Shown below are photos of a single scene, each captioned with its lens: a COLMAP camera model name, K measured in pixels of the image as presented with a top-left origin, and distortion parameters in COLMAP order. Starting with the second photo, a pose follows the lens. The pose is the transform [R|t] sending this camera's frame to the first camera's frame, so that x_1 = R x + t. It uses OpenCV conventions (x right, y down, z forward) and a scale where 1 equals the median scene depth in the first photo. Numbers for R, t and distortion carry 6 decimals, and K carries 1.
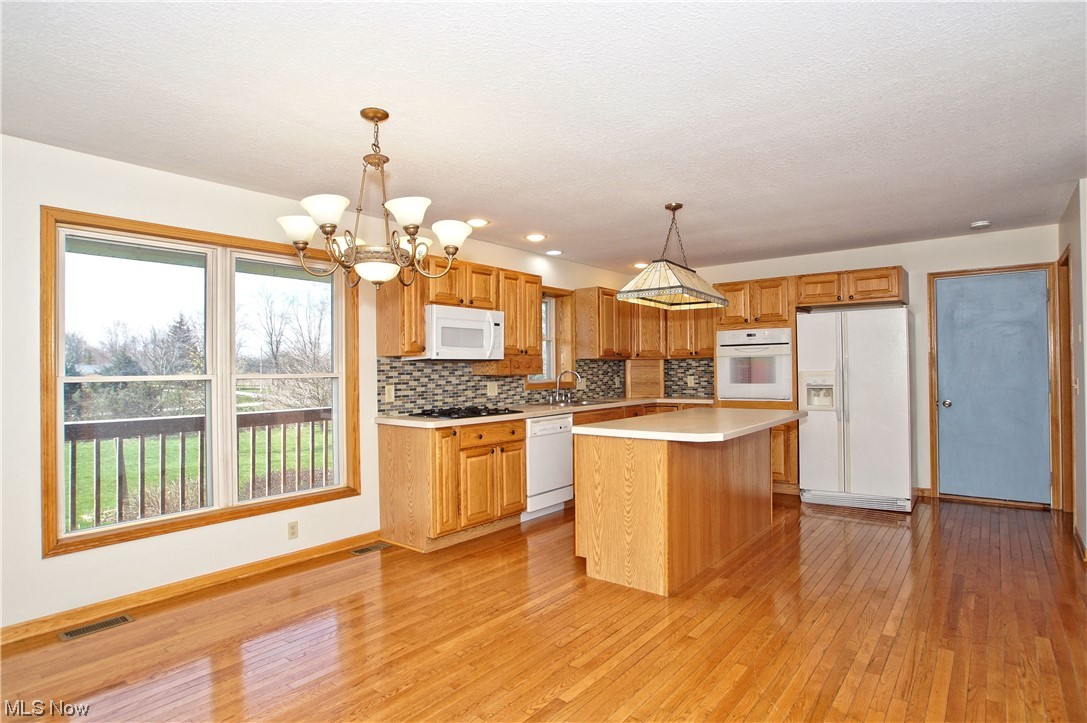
lens RADIAL K [[519.5, 0, 545.2], [0, 519.5, 367.3], [0, 0, 1]] dist [-0.004080, -0.000209]
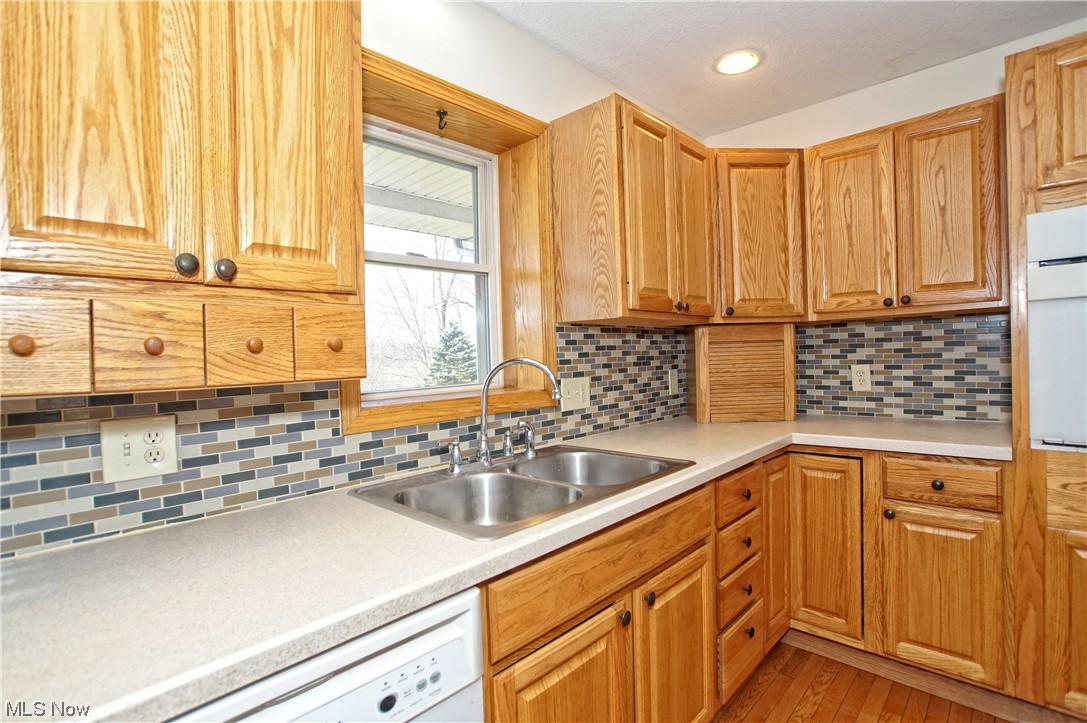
lens RADIAL K [[519.5, 0, 543.6], [0, 519.5, 355.5], [0, 0, 1]] dist [-0.004080, -0.000209]
pose [[0.997742, -0.016982, -0.064974, 0.068311], [0.017569, 0.999810, 0.008475, 0.002405], [0.064818, -0.009598, 0.997851, 0.622322]]
